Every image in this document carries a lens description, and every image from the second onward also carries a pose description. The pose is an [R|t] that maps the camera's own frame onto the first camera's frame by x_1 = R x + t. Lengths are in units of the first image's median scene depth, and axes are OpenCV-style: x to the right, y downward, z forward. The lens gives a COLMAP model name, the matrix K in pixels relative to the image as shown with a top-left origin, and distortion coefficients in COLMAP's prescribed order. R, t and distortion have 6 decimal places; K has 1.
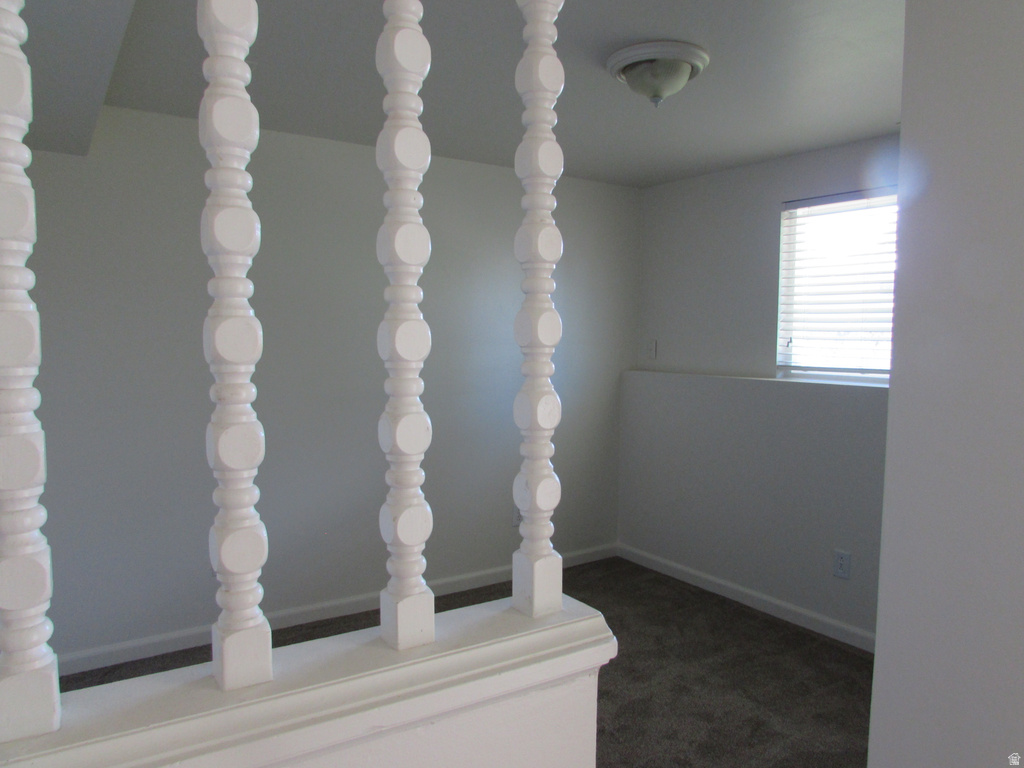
lens RADIAL K [[734.2, 0, 512.0], [0, 734.2, 384.0], [0, 0, 1]] dist [-0.032113, 0.000348]
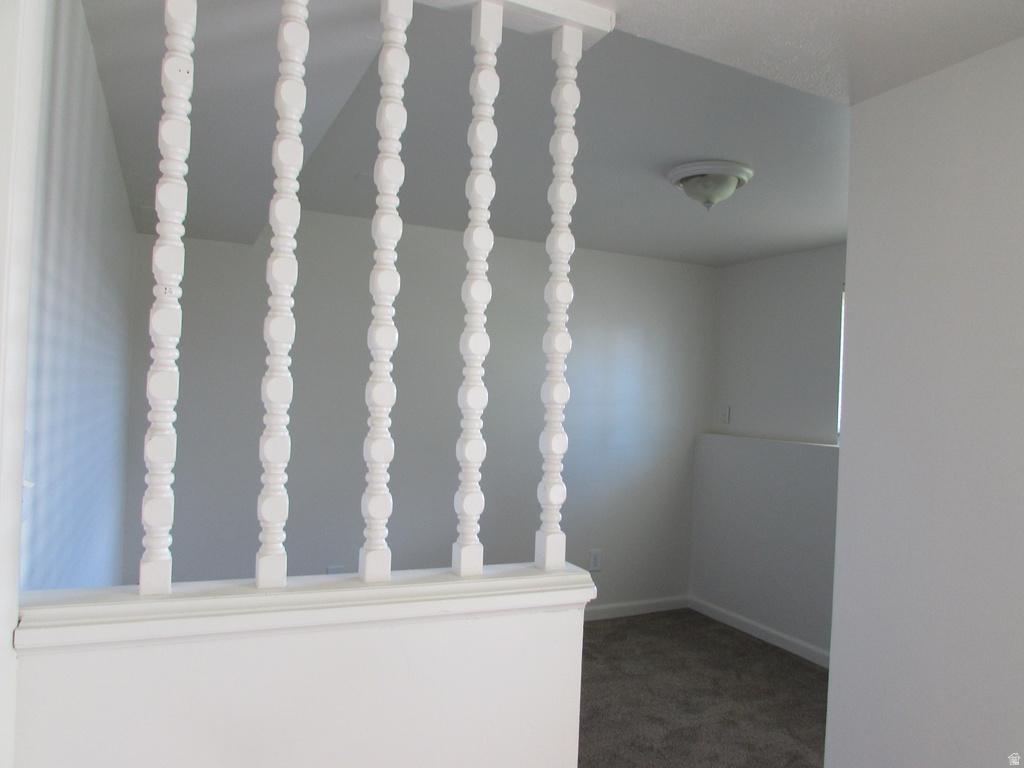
lens RADIAL K [[733.0, 0, 512.0], [0, 733.0, 384.0], [0, 0, 1]] dist [-0.005804, -0.003735]
pose [[0.989720, 0.029856, -0.139865, 0.165777], [-0.041273, 0.995984, -0.079451, 0.038162], [0.136931, 0.084407, 0.986978, -0.627015]]
